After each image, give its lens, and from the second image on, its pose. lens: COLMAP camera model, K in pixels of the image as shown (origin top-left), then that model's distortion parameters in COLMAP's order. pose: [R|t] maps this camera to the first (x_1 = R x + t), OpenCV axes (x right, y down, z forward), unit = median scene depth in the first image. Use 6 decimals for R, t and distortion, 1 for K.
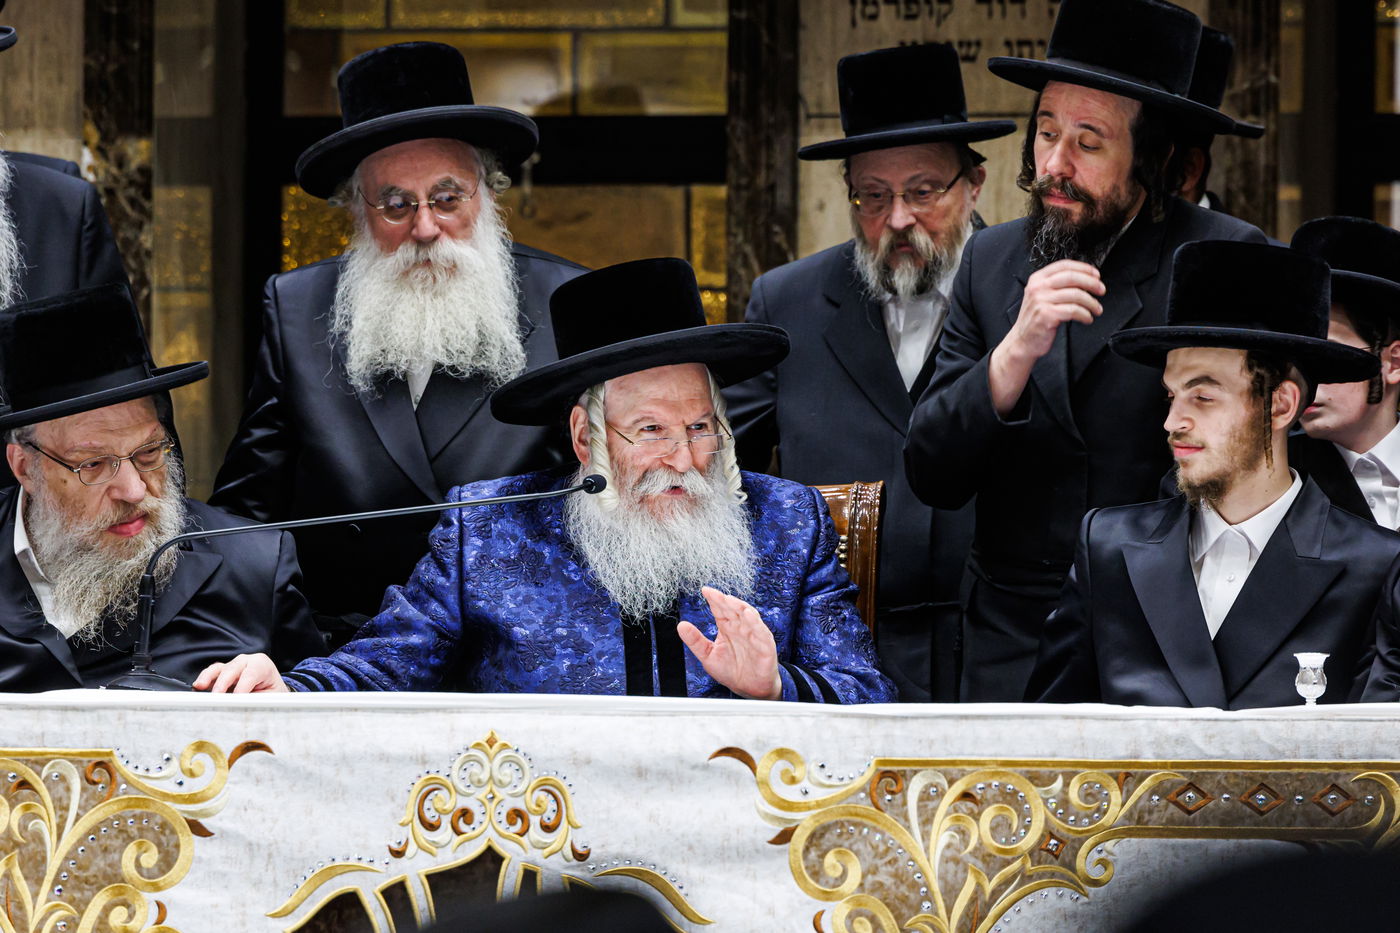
lens RADIAL K [[8942.2, 0, 969.1], [0, 8942.2, 467.0], [0, 0, 1]] dist [0.571320, -17.176123]
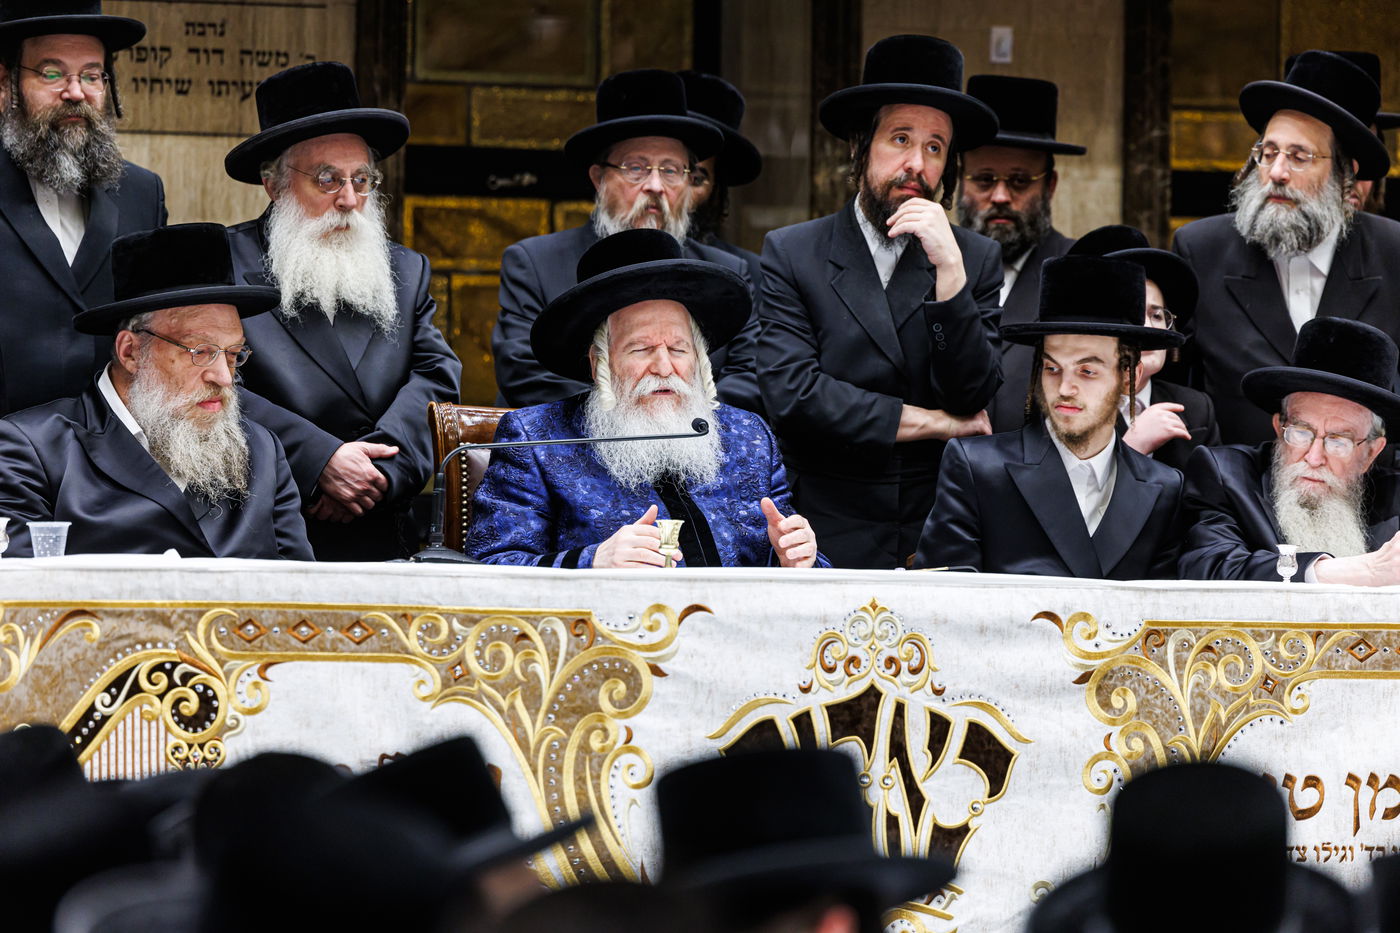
lens RADIAL K [[8658.9, 0, 1132.2], [0, 8658.9, 466.6], [0, 0, 1]] dist [0.169260, -3.056615]
pose [[0.848060, 0.016779, 0.529635, -0.701202], [-0.016969, 0.999846, -0.004505, 0.015107], [-0.529629, -0.005167, 0.848214, -0.109383]]
